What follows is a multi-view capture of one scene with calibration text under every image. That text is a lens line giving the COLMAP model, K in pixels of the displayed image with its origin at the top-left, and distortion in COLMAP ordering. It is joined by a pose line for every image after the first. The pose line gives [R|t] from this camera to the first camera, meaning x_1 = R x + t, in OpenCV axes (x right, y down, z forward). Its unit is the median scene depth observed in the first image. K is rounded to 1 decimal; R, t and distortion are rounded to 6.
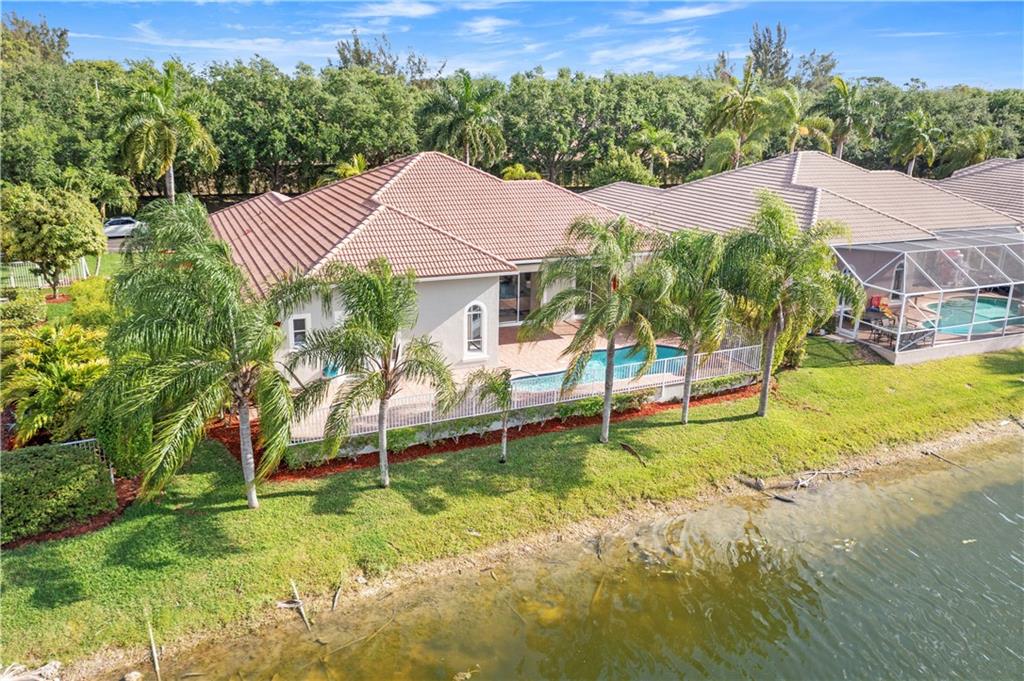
lens RADIAL K [[800.6, 0, 512.0], [0, 800.6, 340.5], [0, 0, 1]] dist [-0.010970, -0.004513]
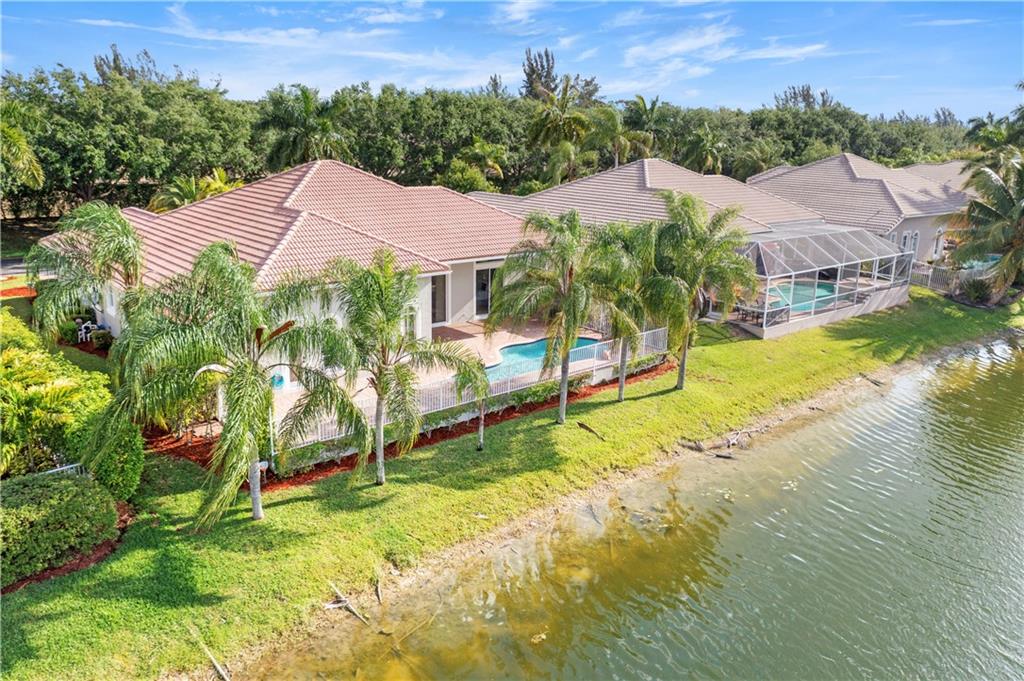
lens RADIAL K [[800.6, 0, 512.0], [0, 800.6, 340.5], [0, 0, 1]] dist [-0.010970, -0.004513]
pose [[0.960254, -0.070697, 0.270025, -0.206497], [0.077833, 0.996841, -0.015800, 0.026149], [-0.268055, 0.036189, 0.962724, -0.009392]]
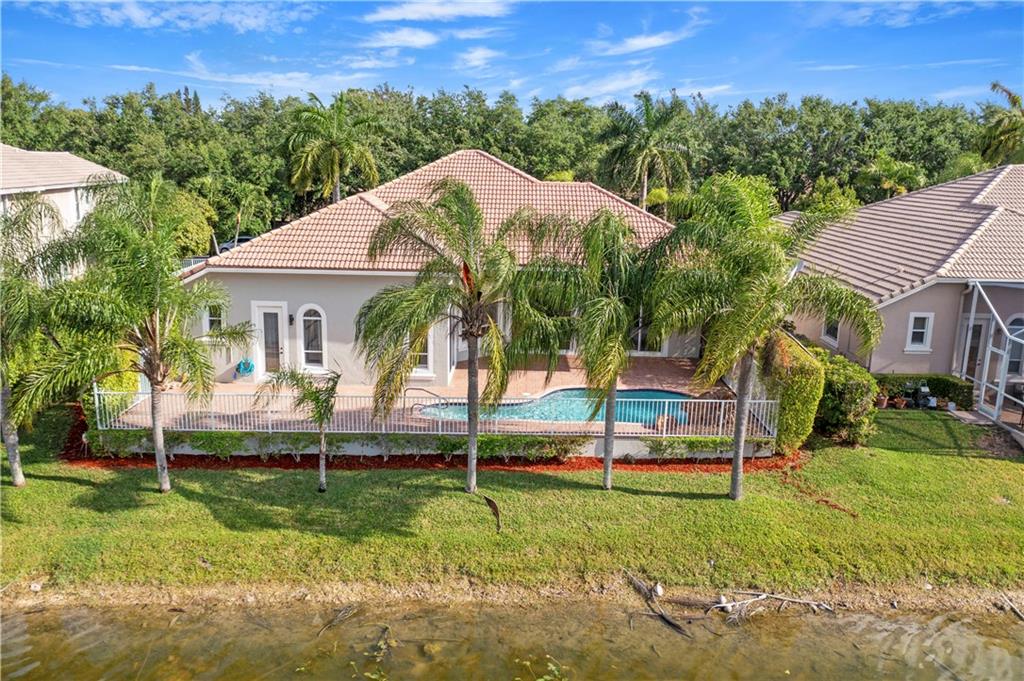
lens RADIAL K [[806.1, 0, 512.0], [0, 806.1, 340.5], [0, 0, 1]] dist [-0.015792, -0.001460]
pose [[0.909673, 0.089573, -0.405551, 0.402902], [-0.121695, 0.991094, -0.054069, 0.020332], [0.397096, 0.098538, 0.912472, 0.284731]]
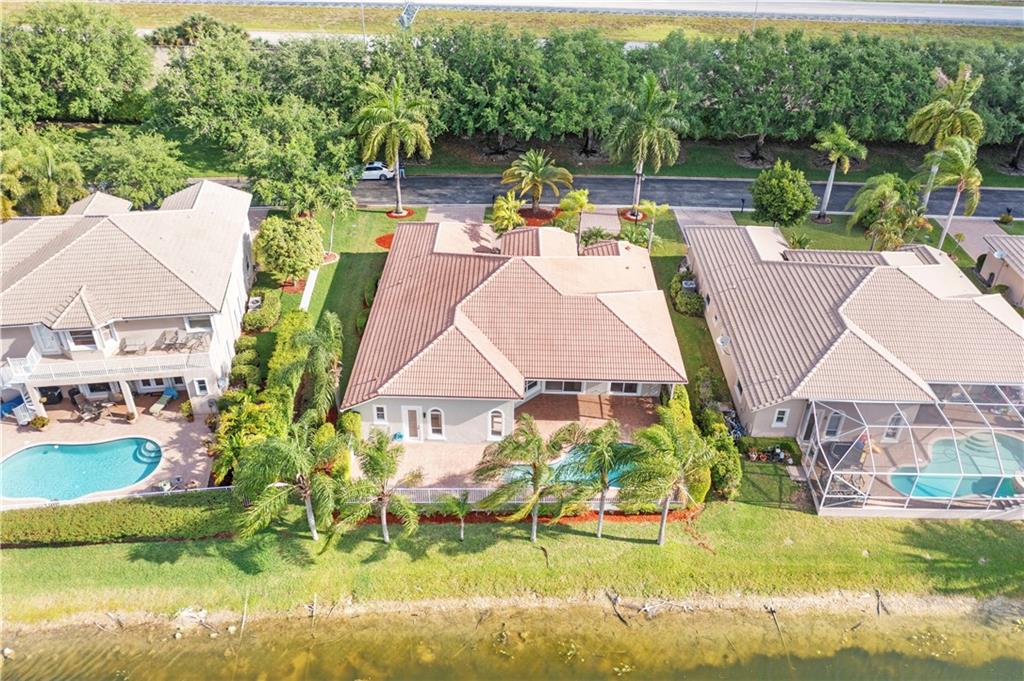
lens RADIAL K [[802.0, 0, 512.0], [0, 802.0, 340.5], [0, 0, 1]] dist [-0.022939, -0.001246]
pose [[0.909866, 0.229305, -0.345779, 0.479854], [-0.119717, 0.943048, 0.310369, -0.653421], [0.397255, -0.240999, 0.885499, -0.276077]]
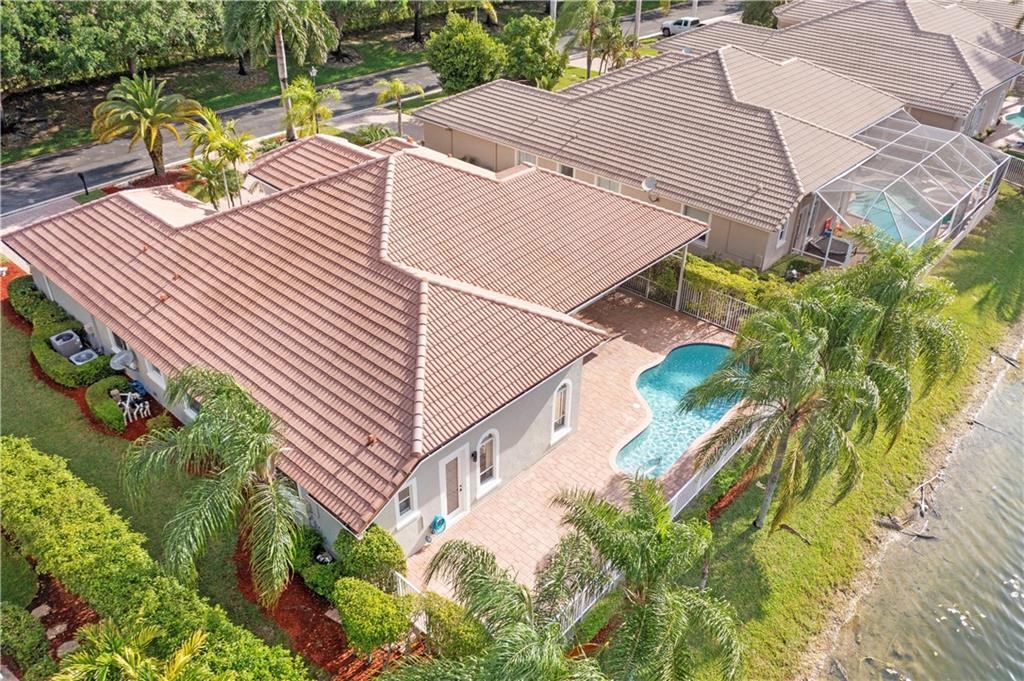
lens RADIAL K [[800.6, 0, 512.0], [0, 800.6, 340.5], [0, 0, 1]] dist [-0.010970, -0.004513]
pose [[0.914939, -0.226519, 0.334029, -0.376513], [0.120185, 0.943012, 0.310296, -0.366406], [-0.385281, -0.243756, 0.890023, 0.300464]]
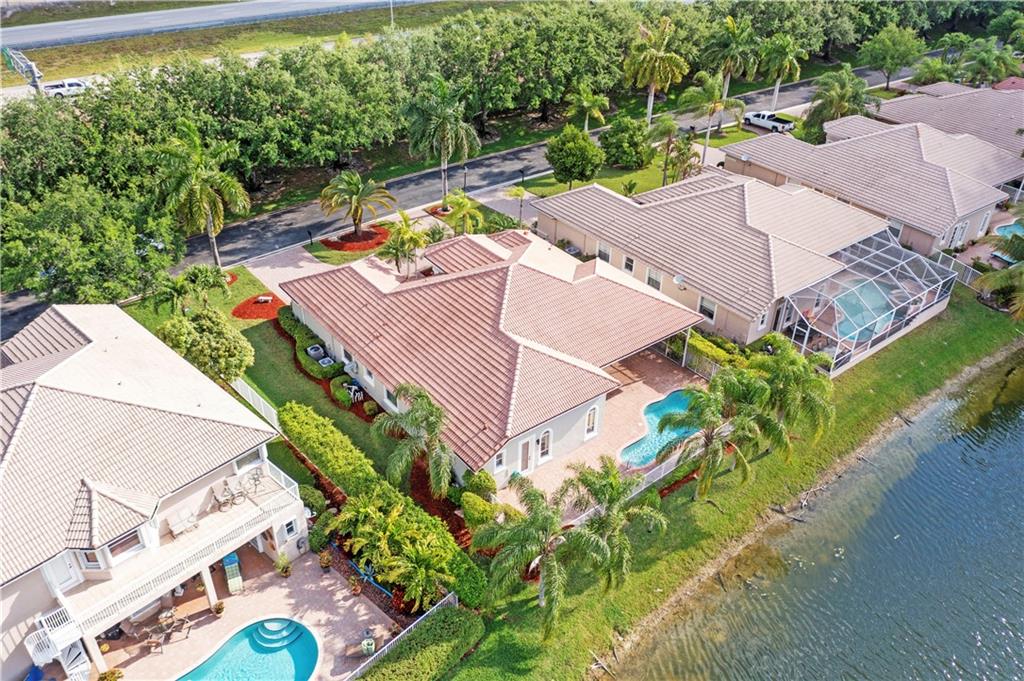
lens RADIAL K [[800.6, 0, 512.0], [0, 800.6, 340.5], [0, 0, 1]] dist [-0.010970, -0.004513]
pose [[0.969406, -0.136688, 0.203885, -0.495889], [0.071167, 0.951443, 0.299487, -0.644024], [-0.234921, -0.275814, 0.932062, -0.328771]]
